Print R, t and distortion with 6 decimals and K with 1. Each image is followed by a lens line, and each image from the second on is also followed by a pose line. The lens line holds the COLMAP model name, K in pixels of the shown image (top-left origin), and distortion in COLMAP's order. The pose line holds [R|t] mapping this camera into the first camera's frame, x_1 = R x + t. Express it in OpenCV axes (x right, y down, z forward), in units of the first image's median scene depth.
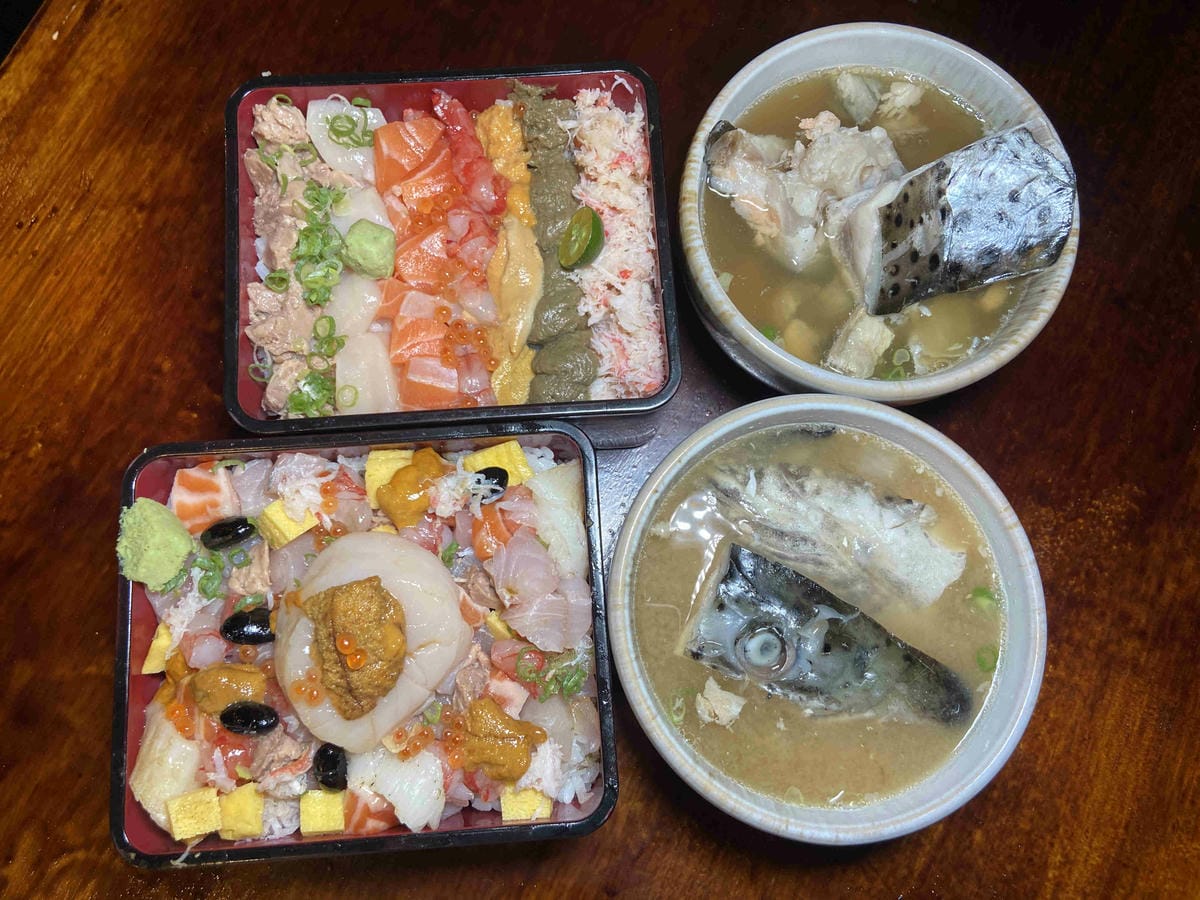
lens RADIAL K [[971.6, 0, 600.0], [0, 971.6, 441.9], [0, 0, 1]] dist [0.187404, -0.331329]
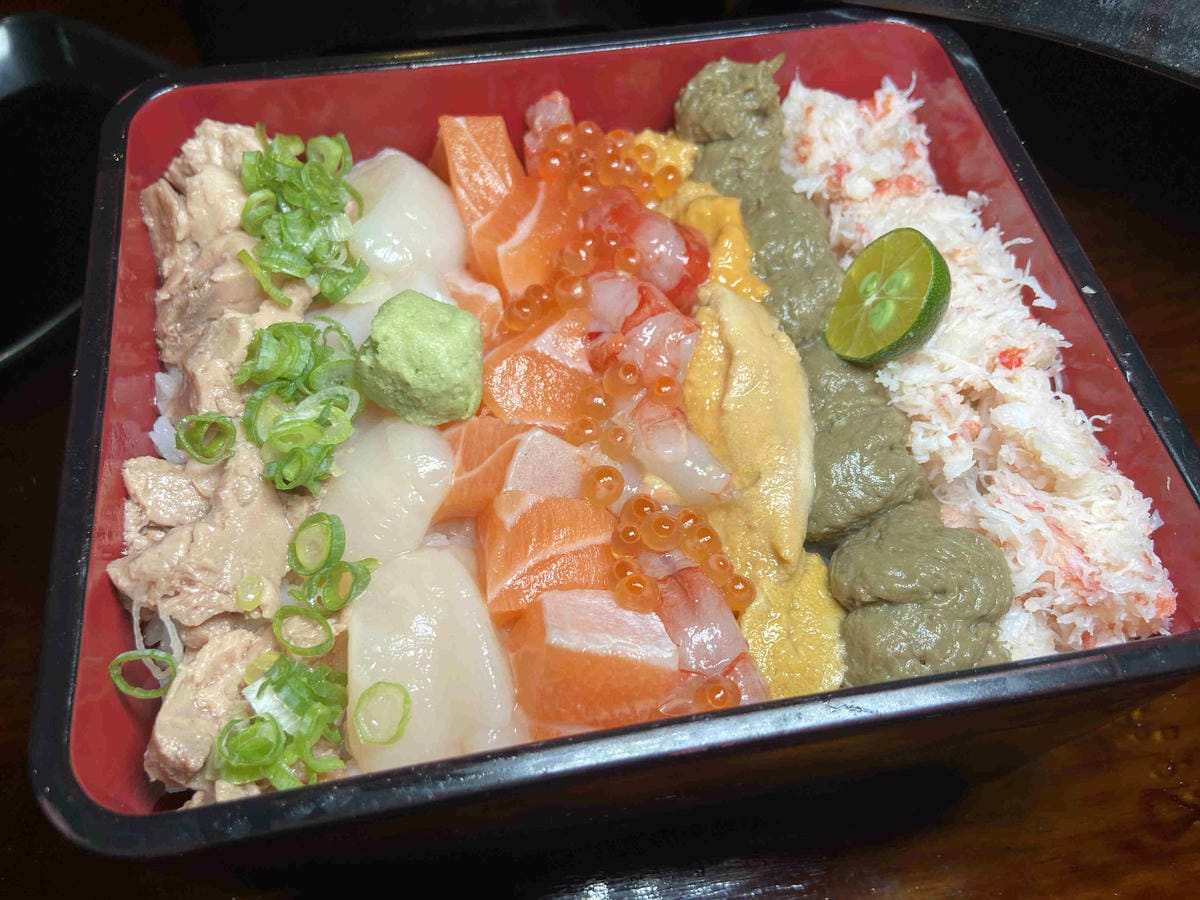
lens RADIAL K [[971.6, 0, 600.0], [0, 971.6, 441.9], [0, 0, 1]] dist [0.187404, -0.331329]
pose [[0.993795, -0.089398, 0.066174, -0.188257], [0.105937, 0.942067, -0.318257, -0.016228], [-0.033889, 0.323293, 0.945692, 0.604500]]
